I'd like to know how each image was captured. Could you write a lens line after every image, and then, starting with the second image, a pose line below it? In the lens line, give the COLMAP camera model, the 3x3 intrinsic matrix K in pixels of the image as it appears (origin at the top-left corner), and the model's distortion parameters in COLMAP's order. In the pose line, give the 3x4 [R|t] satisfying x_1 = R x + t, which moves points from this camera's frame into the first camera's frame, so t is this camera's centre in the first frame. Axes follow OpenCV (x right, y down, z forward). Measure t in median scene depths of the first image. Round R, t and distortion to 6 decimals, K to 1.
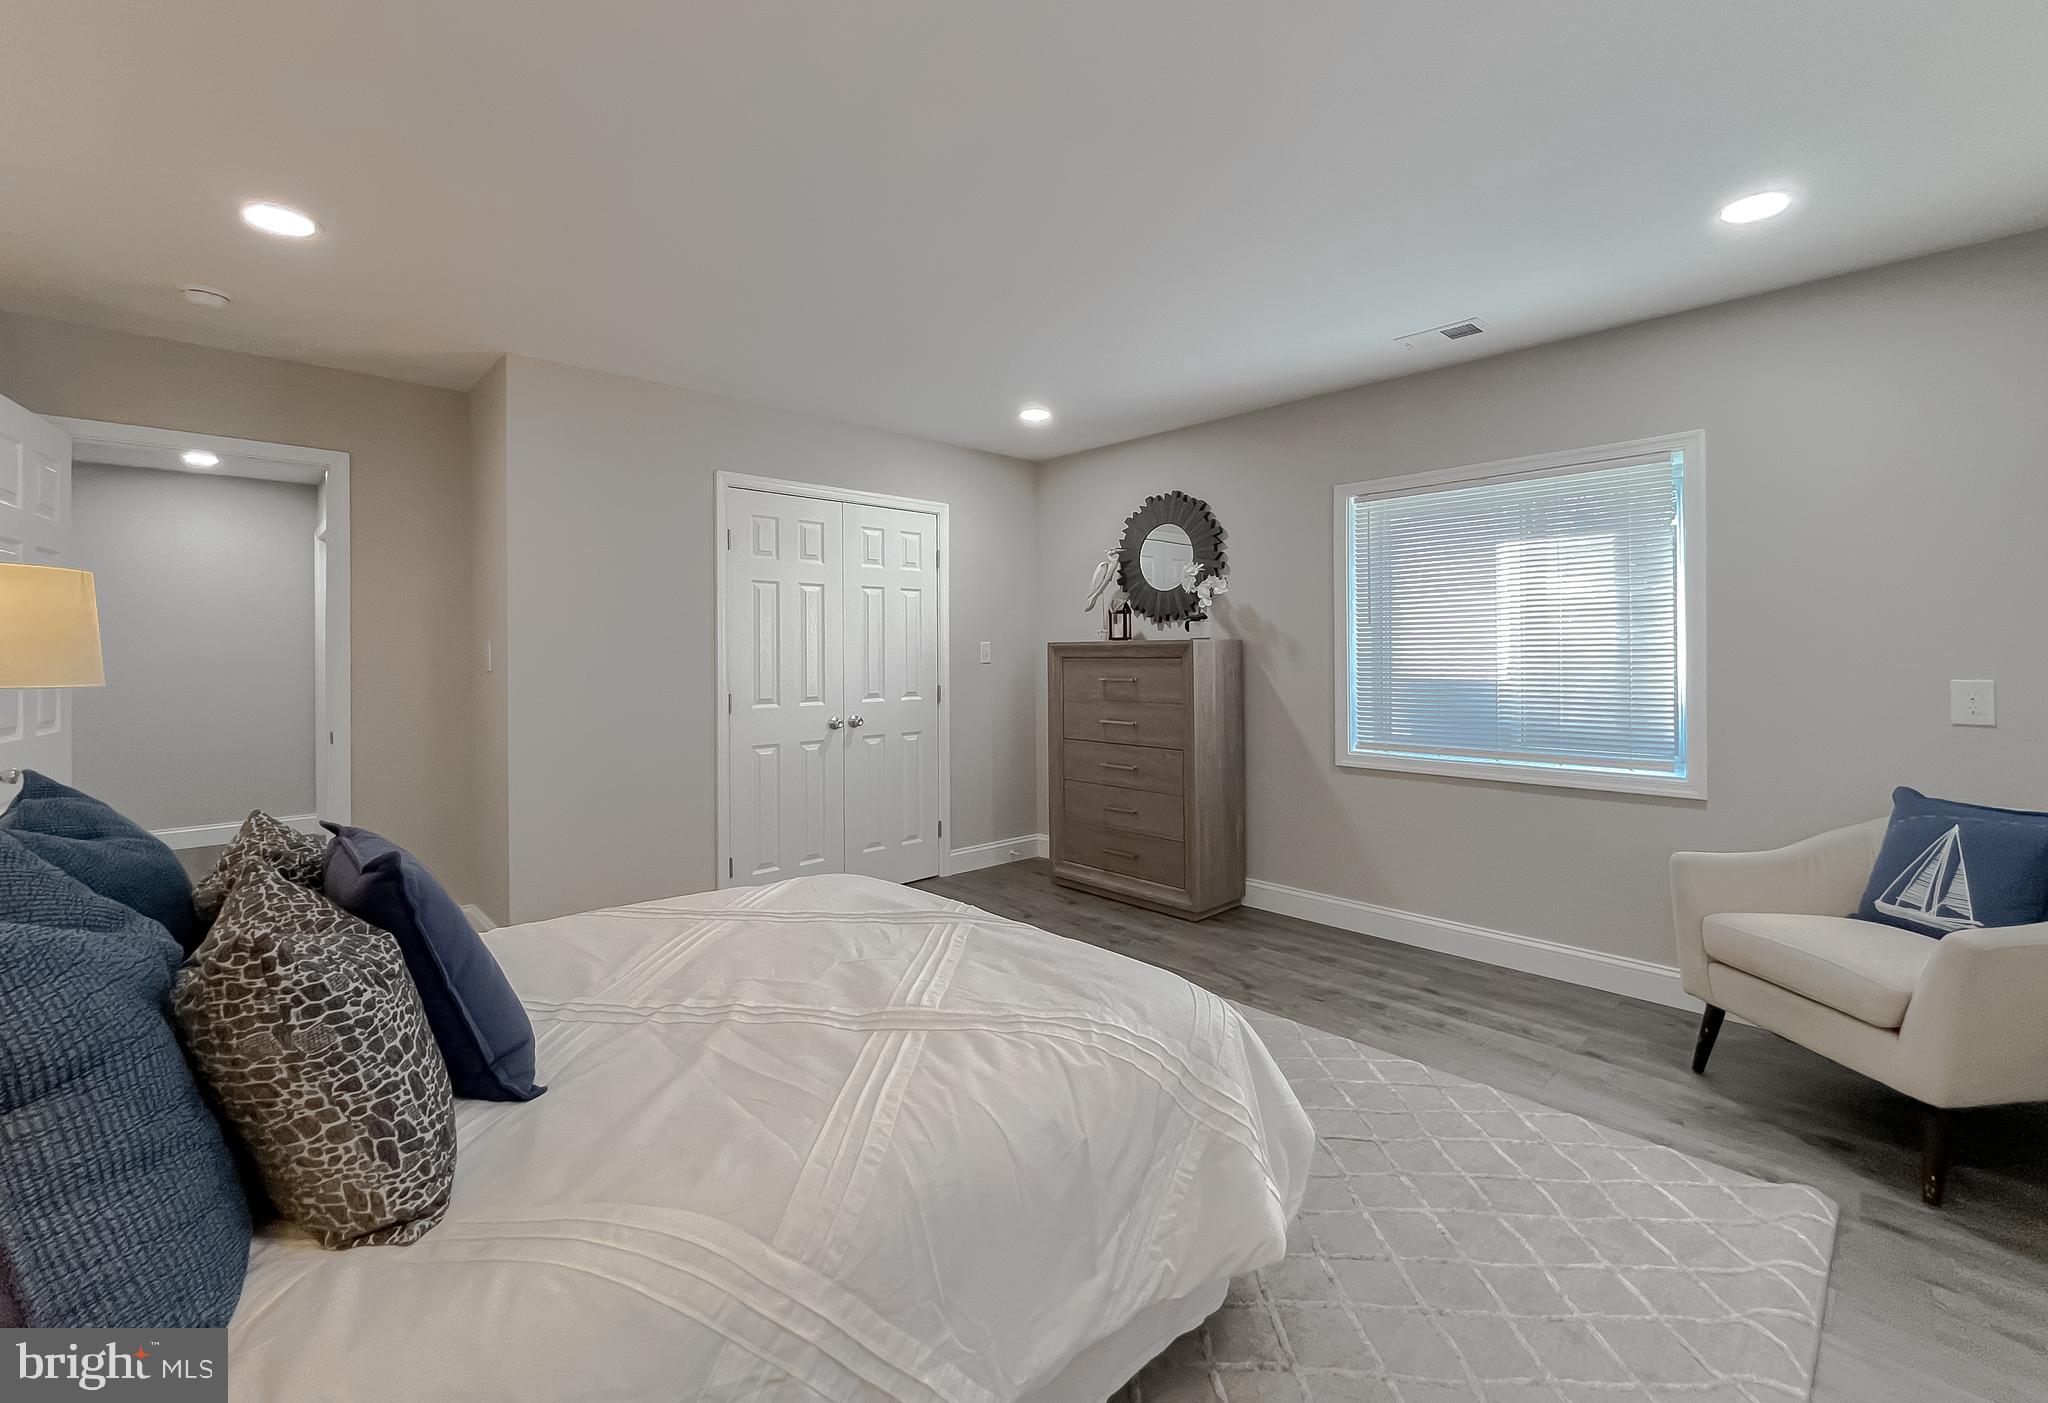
lens RADIAL K [[868.4, 0, 1026.8], [0, 868.4, 690.7], [0, 0, 1]] dist [-0.001006, -0.000015]
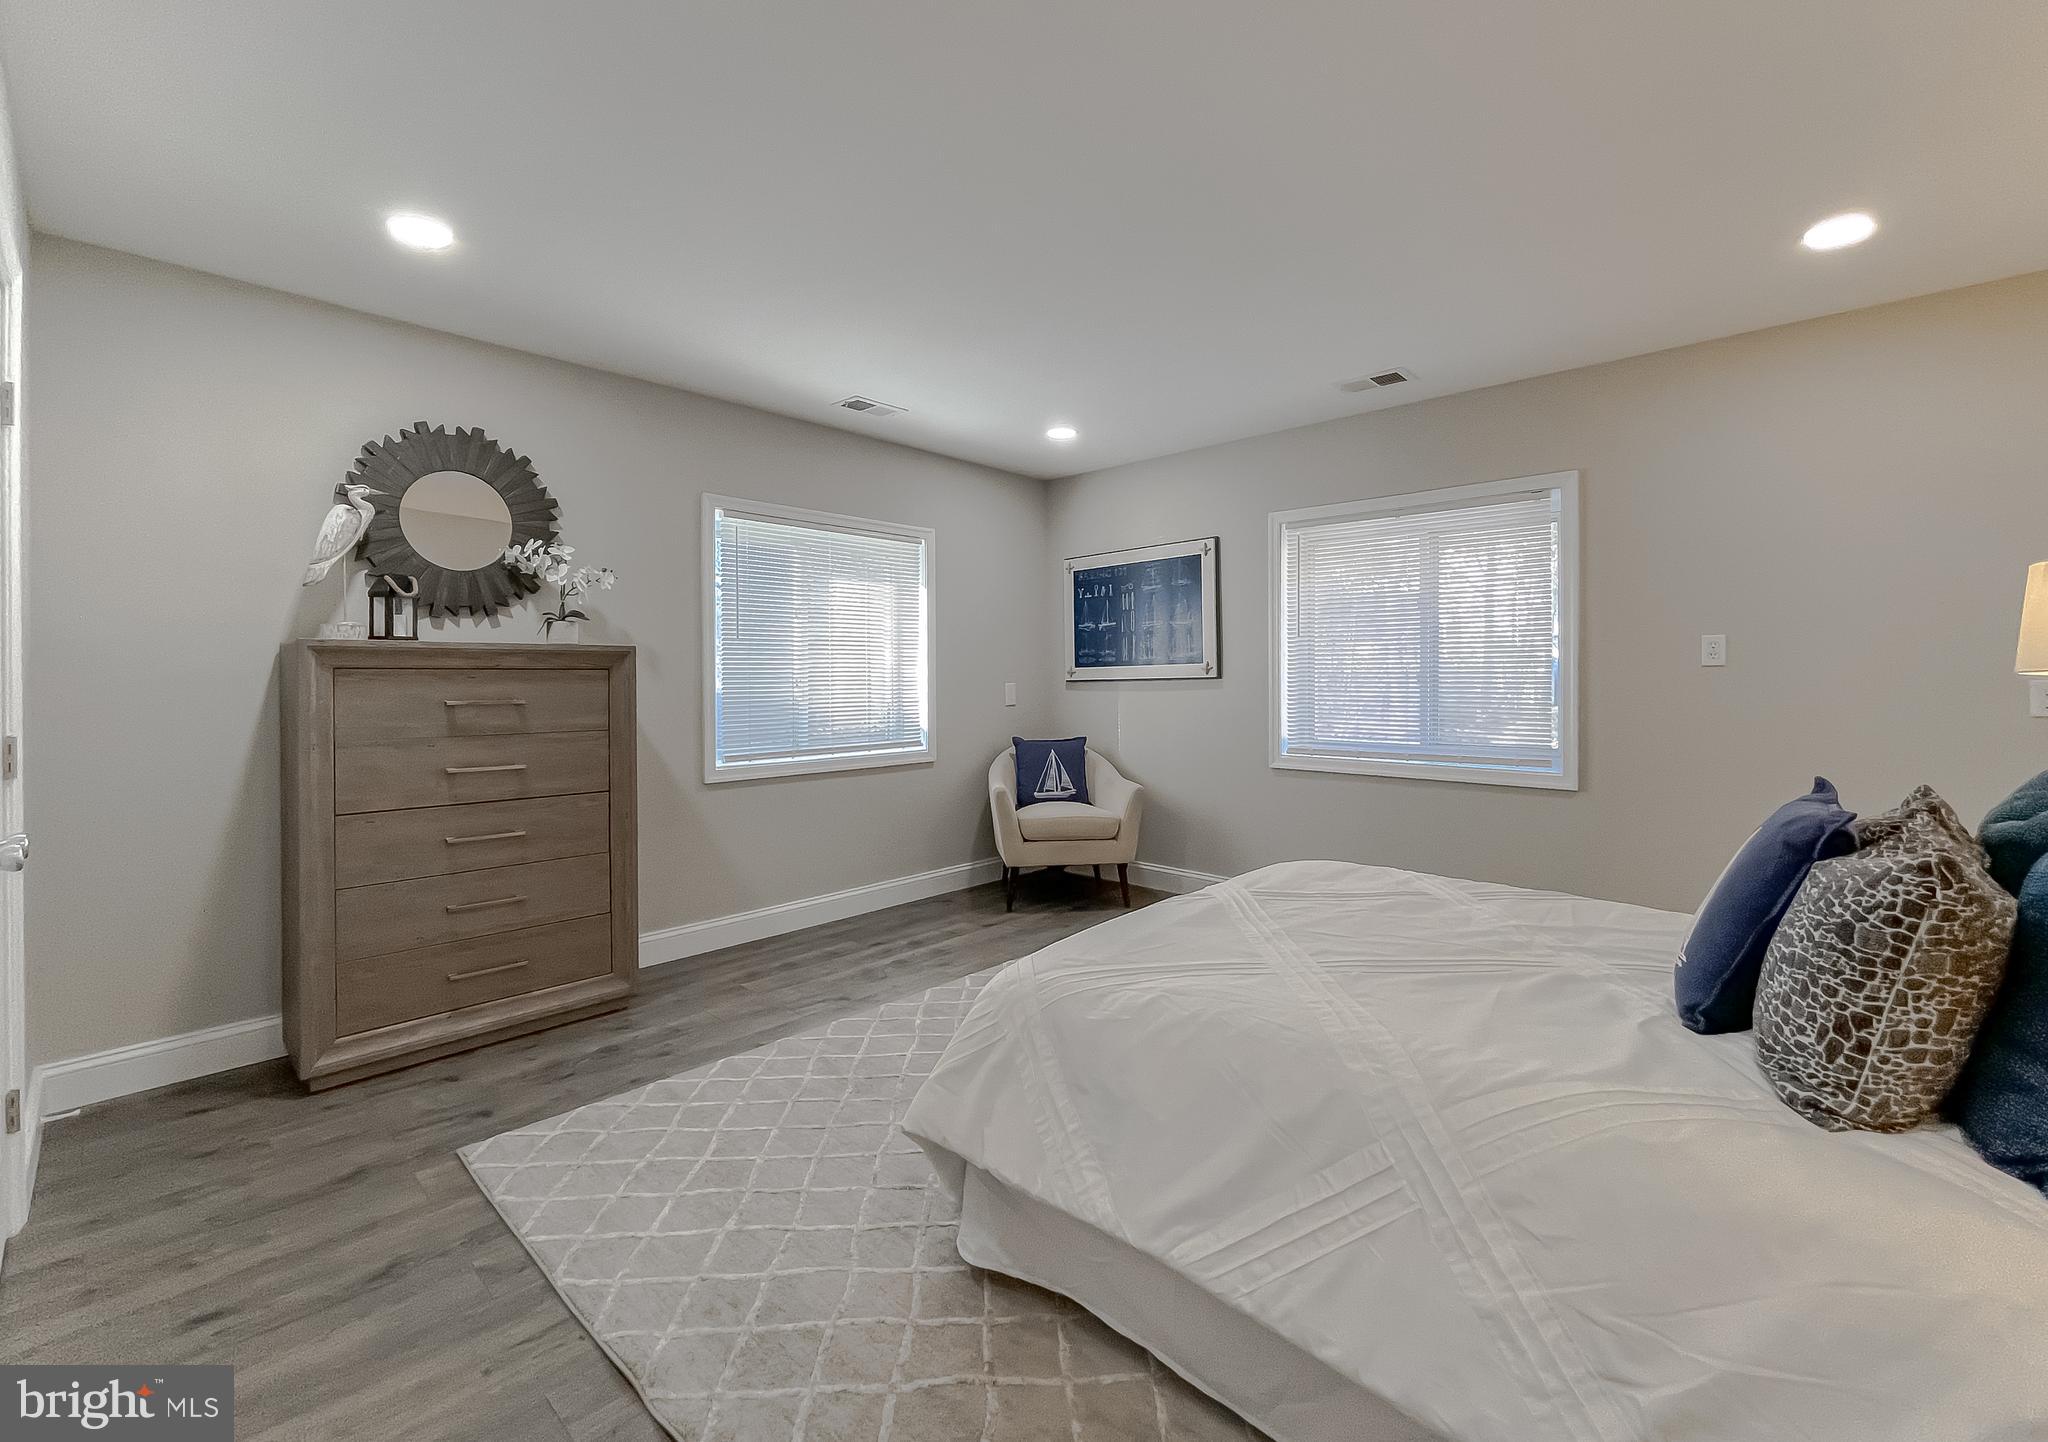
lens RADIAL K [[835.1, 0, 1022.6], [0, 835.1, 712.5], [0, 0, 1]] dist [-0.000184, 0.000017]
pose [[-0.038518, -0.031540, 0.998760, -0.580163], [0.053098, 0.998025, 0.033564, -0.005096], [-0.997846, 0.054325, -0.036767, 0.681139]]
